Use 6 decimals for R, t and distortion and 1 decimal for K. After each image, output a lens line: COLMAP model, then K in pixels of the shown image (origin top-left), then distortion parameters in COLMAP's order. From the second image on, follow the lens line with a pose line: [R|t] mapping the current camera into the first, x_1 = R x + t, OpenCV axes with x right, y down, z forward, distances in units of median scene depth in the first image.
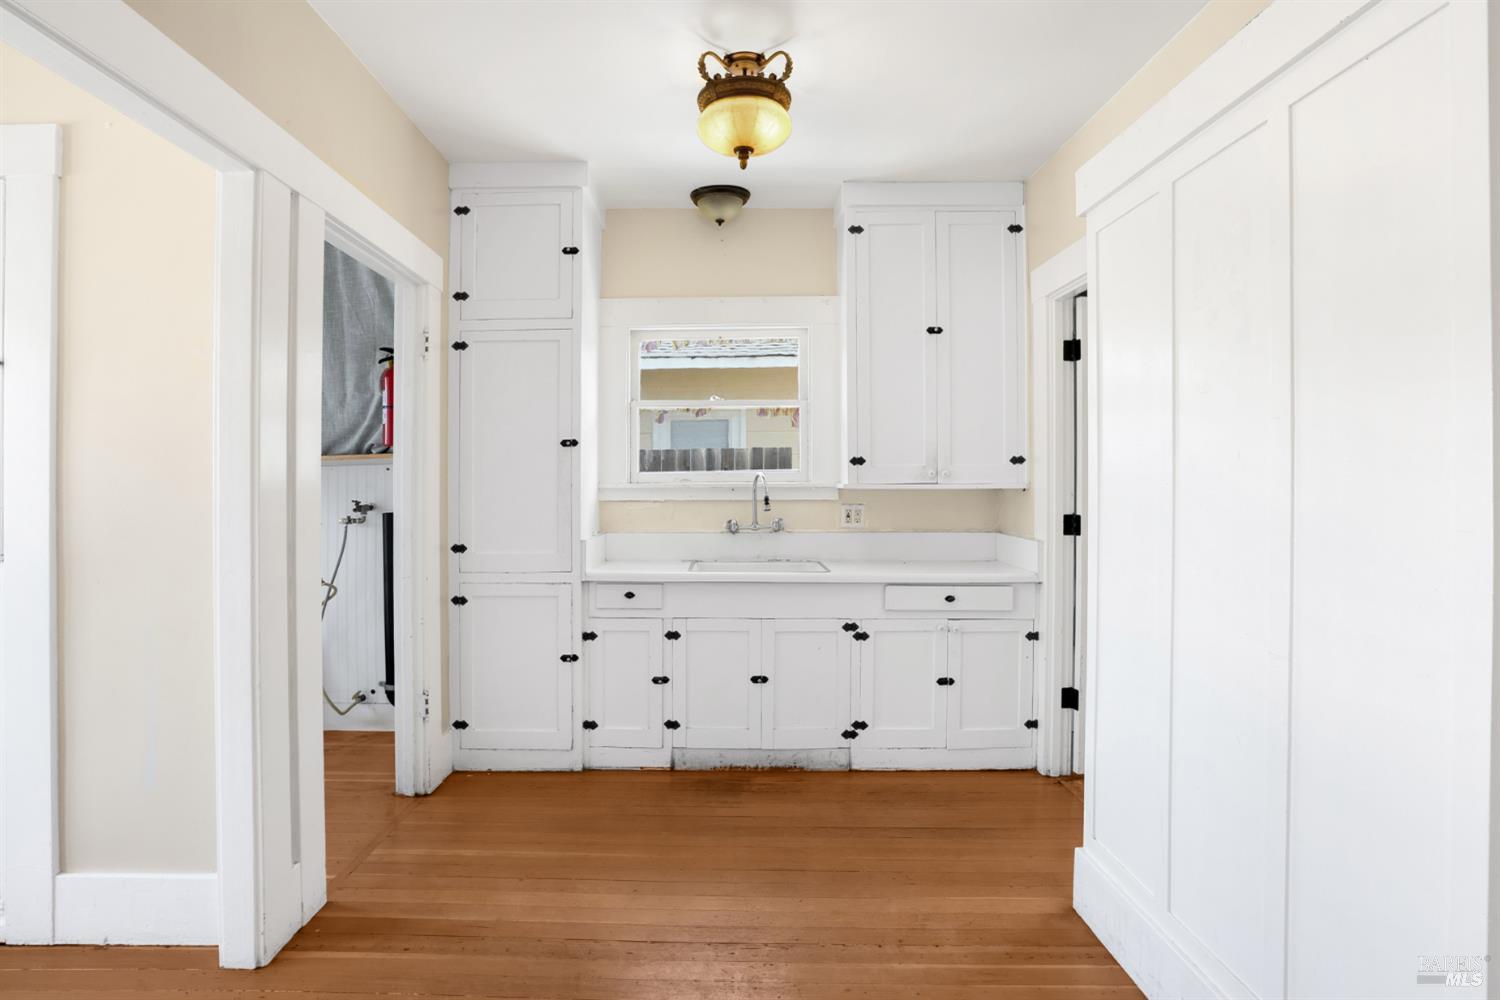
lens RADIAL K [[815.6, 0, 707.7], [0, 815.6, 480.7], [0, 0, 1]] dist [-0.045385, 0.006297]
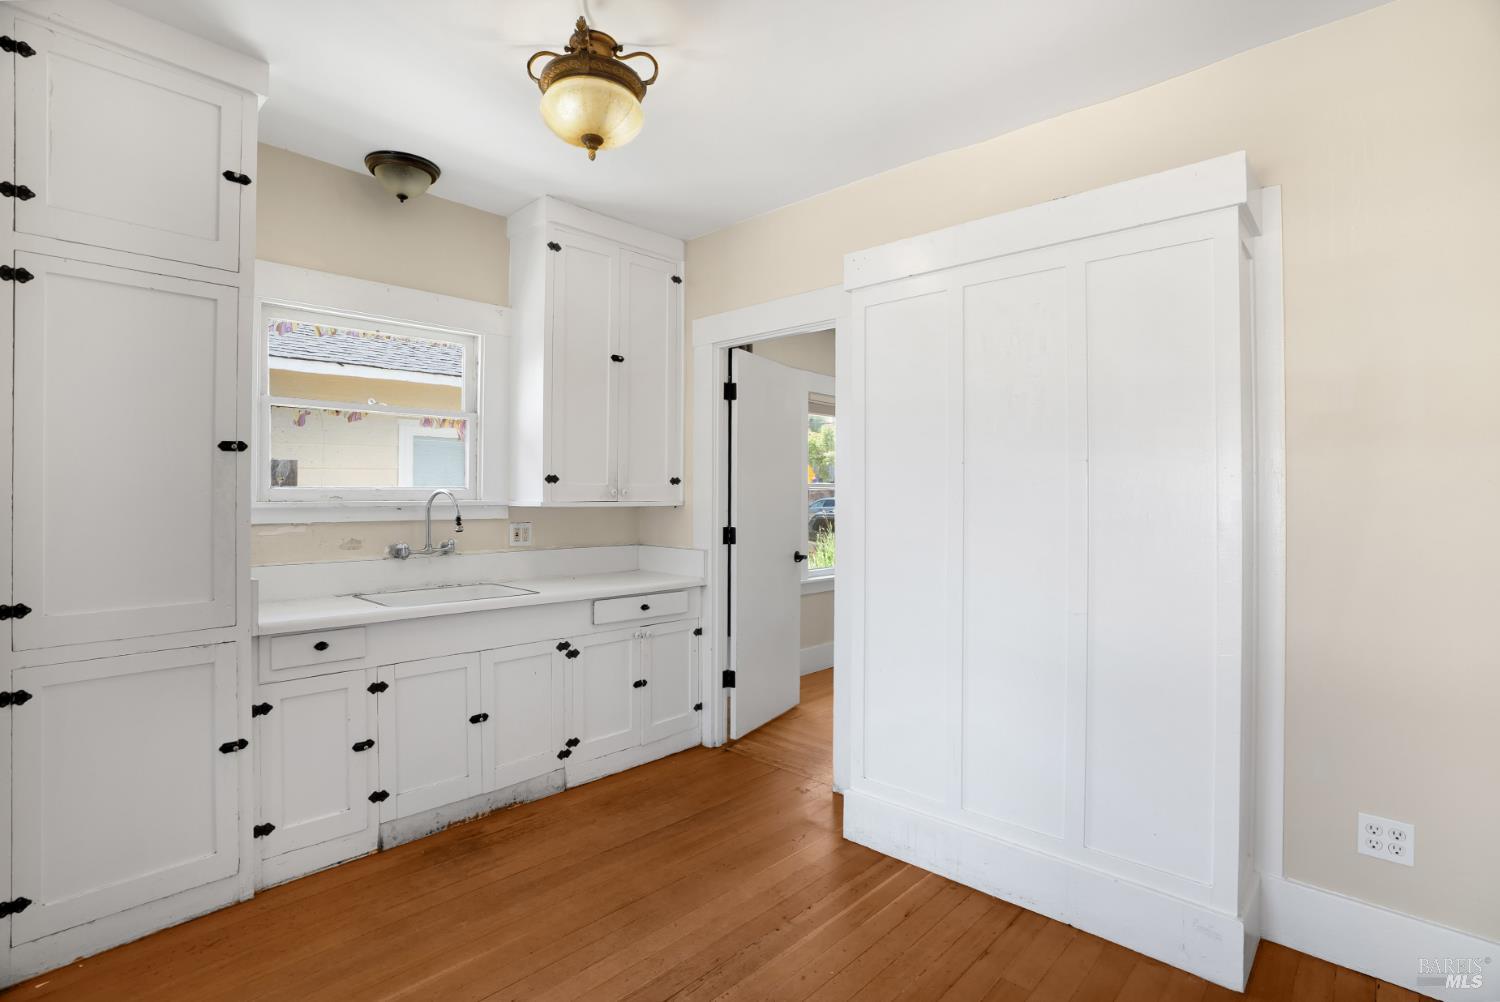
lens RADIAL K [[730.2, 0, 759.5], [0, 730.2, 501.6], [0, 0, 1]] dist [-0.030535, 0.007232]
pose [[0.667621, -0.002098, 0.744498, -0.327921], [-0.000939, 0.999993, 0.003659, -0.000168], [-0.744500, -0.003142, 0.667615, 0.229452]]
